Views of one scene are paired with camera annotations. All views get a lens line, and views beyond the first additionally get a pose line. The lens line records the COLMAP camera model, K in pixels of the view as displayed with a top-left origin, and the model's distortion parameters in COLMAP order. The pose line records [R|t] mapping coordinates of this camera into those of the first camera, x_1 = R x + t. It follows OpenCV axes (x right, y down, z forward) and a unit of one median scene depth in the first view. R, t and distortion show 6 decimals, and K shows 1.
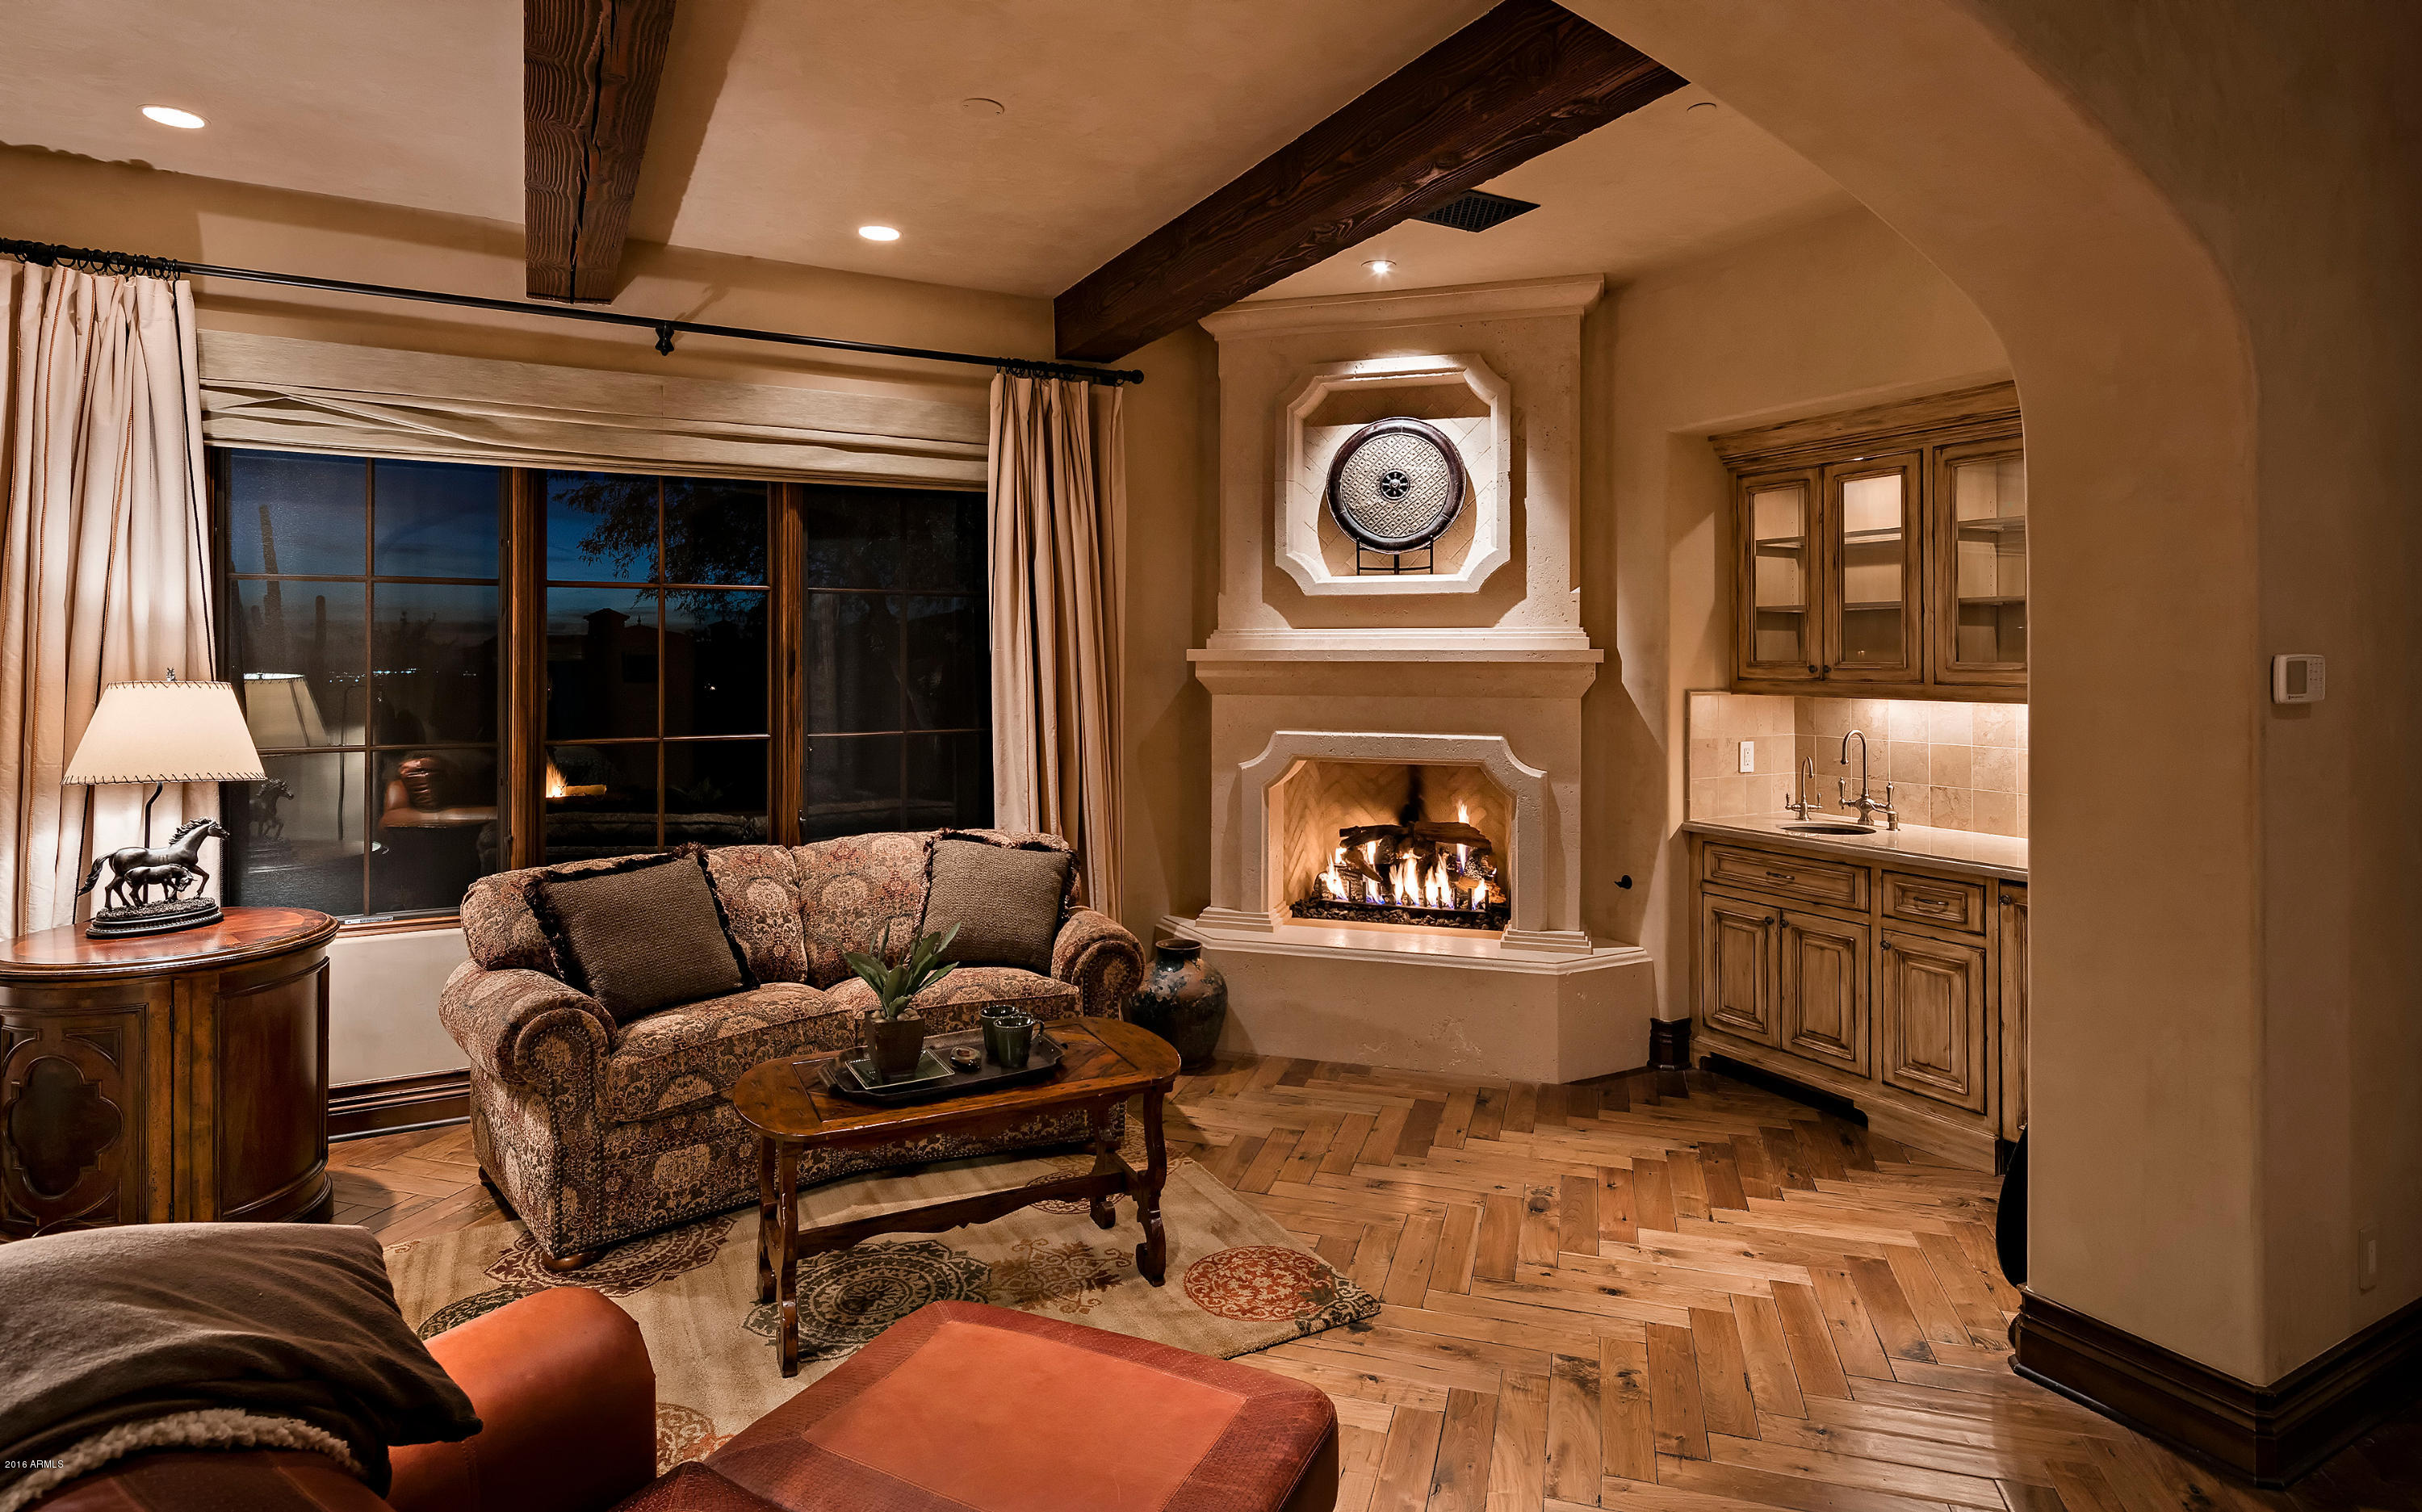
lens RADIAL K [[1205.1, 0, 1135.8], [0, 1205.1, 650.2], [0, 0, 1]] dist [0.000908, -0.000190]
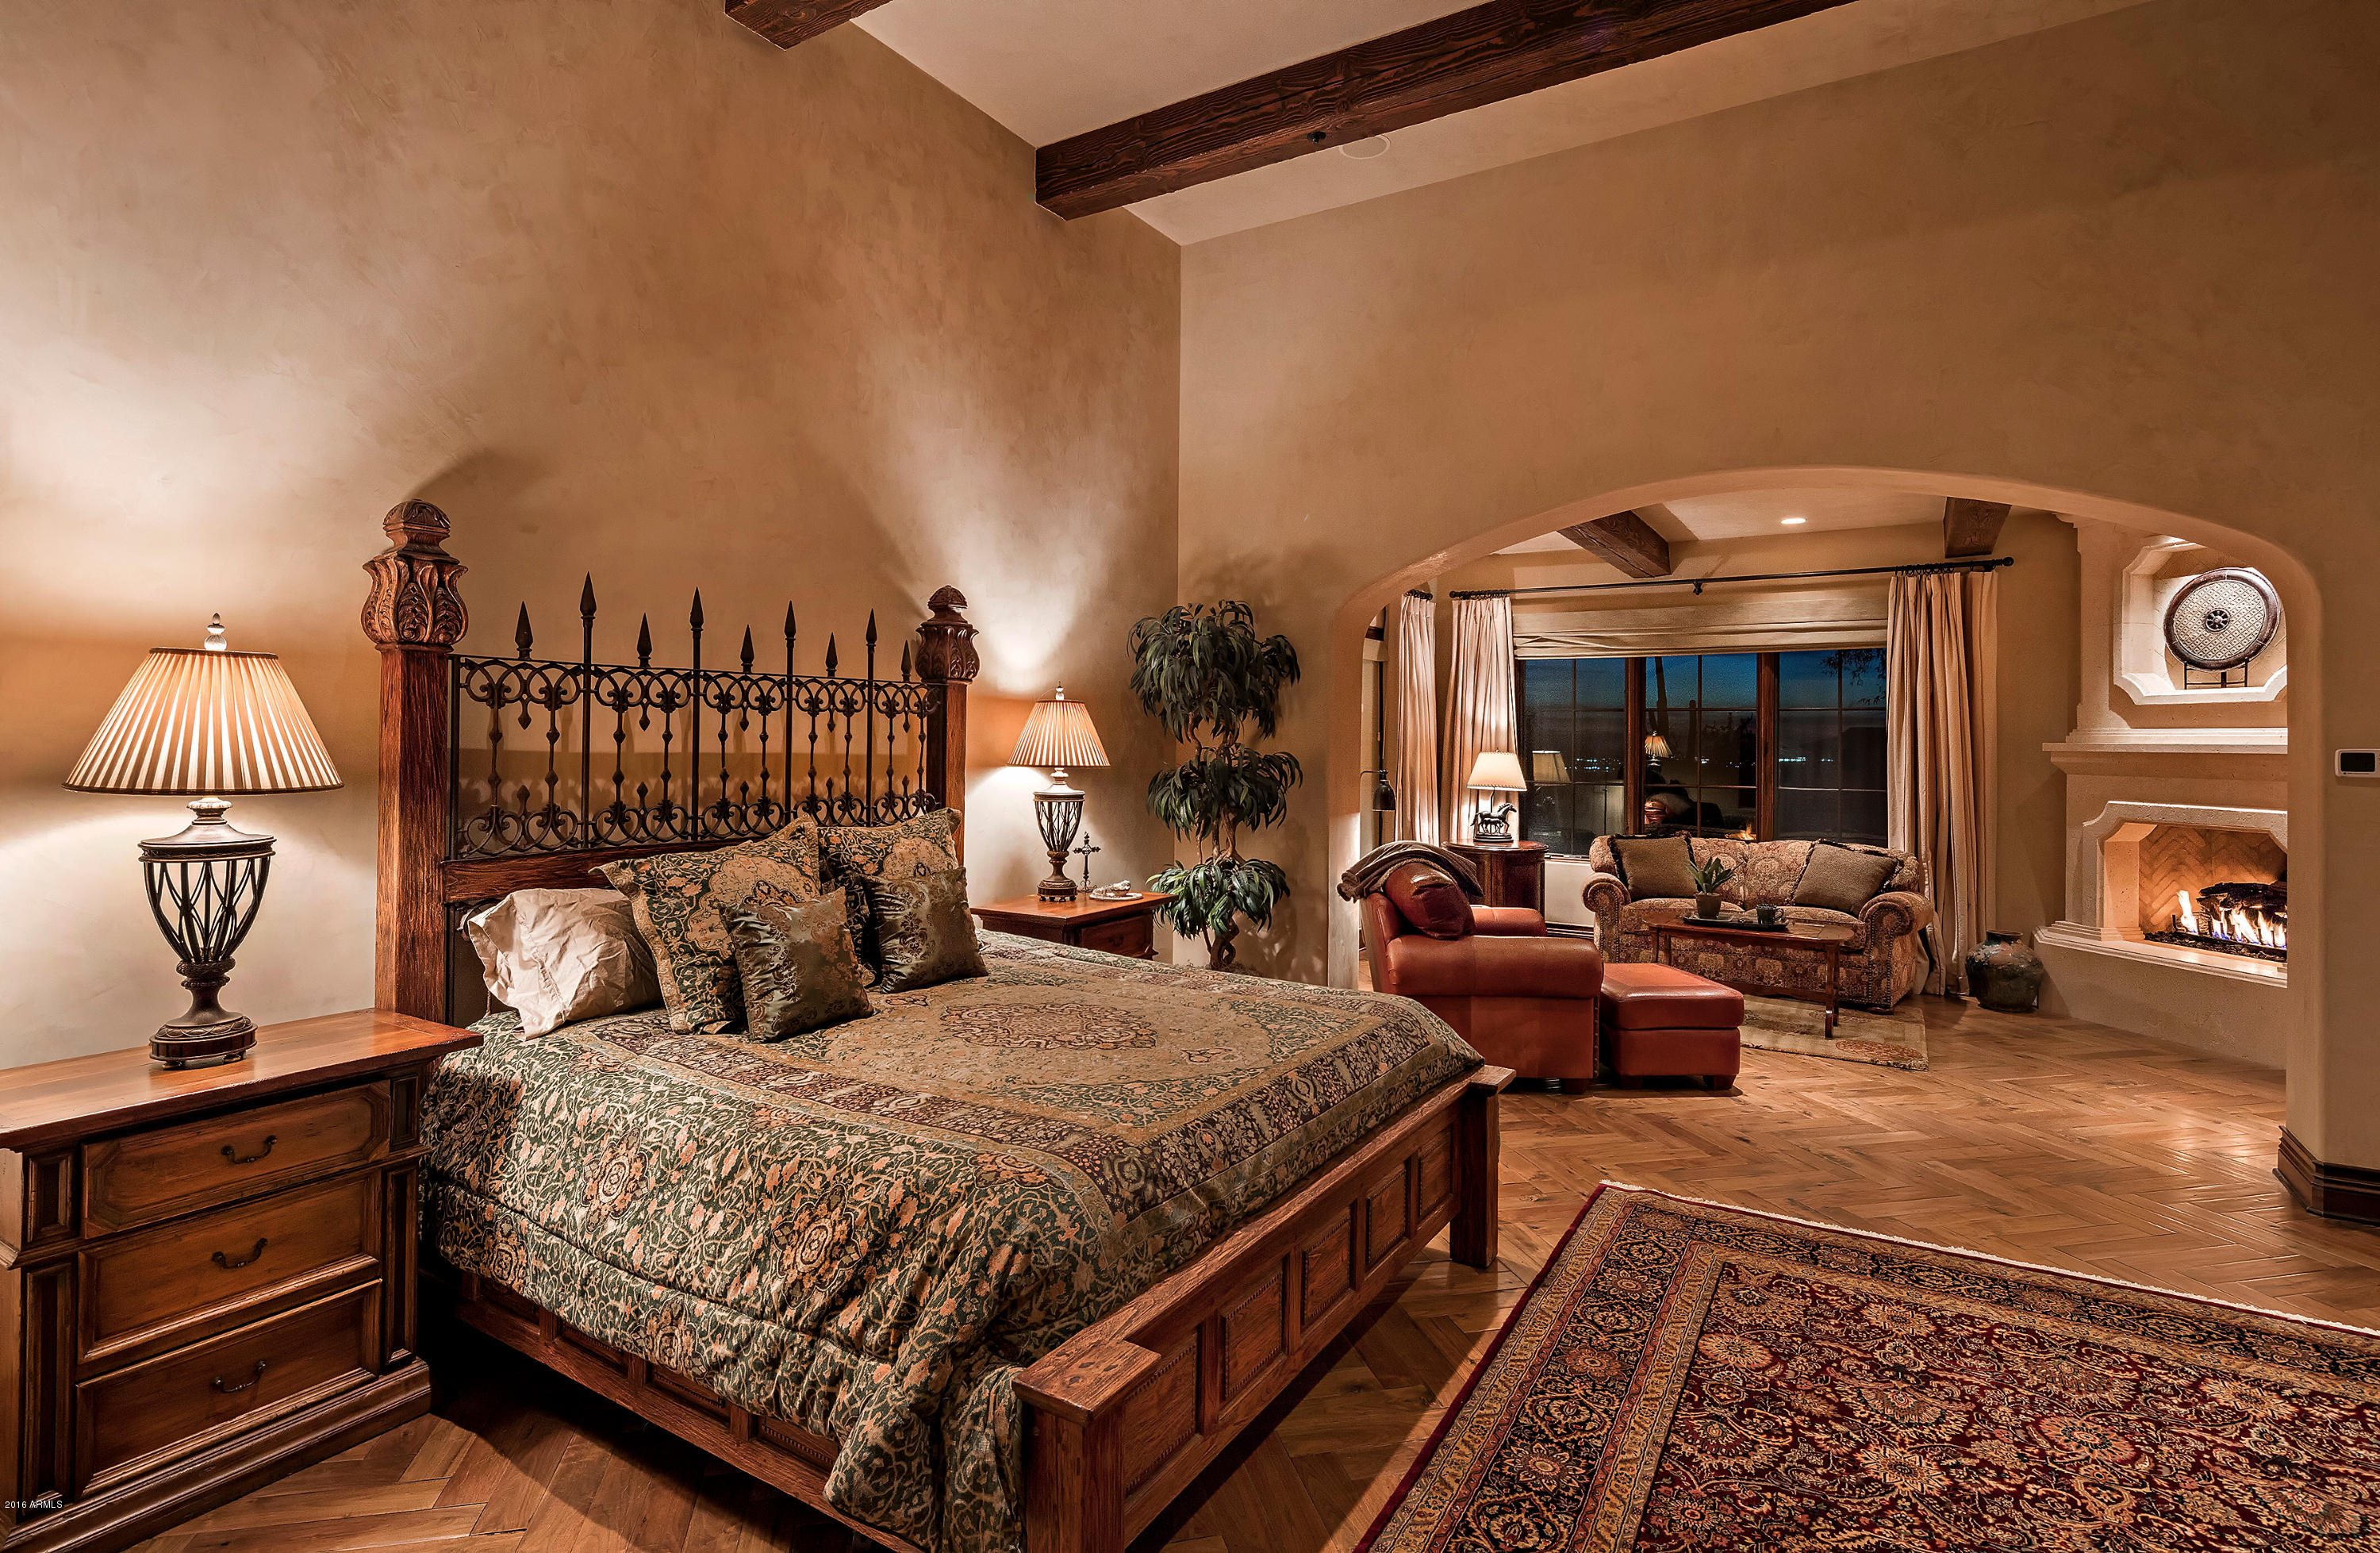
lens RADIAL K [[1178.6, 0, 1178.1], [0, 1178.6, 726.3], [0, 0, 1]] dist [0.003123, 0.000705]
pose [[0.500463, -0.005611, -0.865740, 0.802073], [-0.004092, 0.999953, -0.008846, -0.004200], [0.865748, 0.007969, 0.500416, -0.672262]]
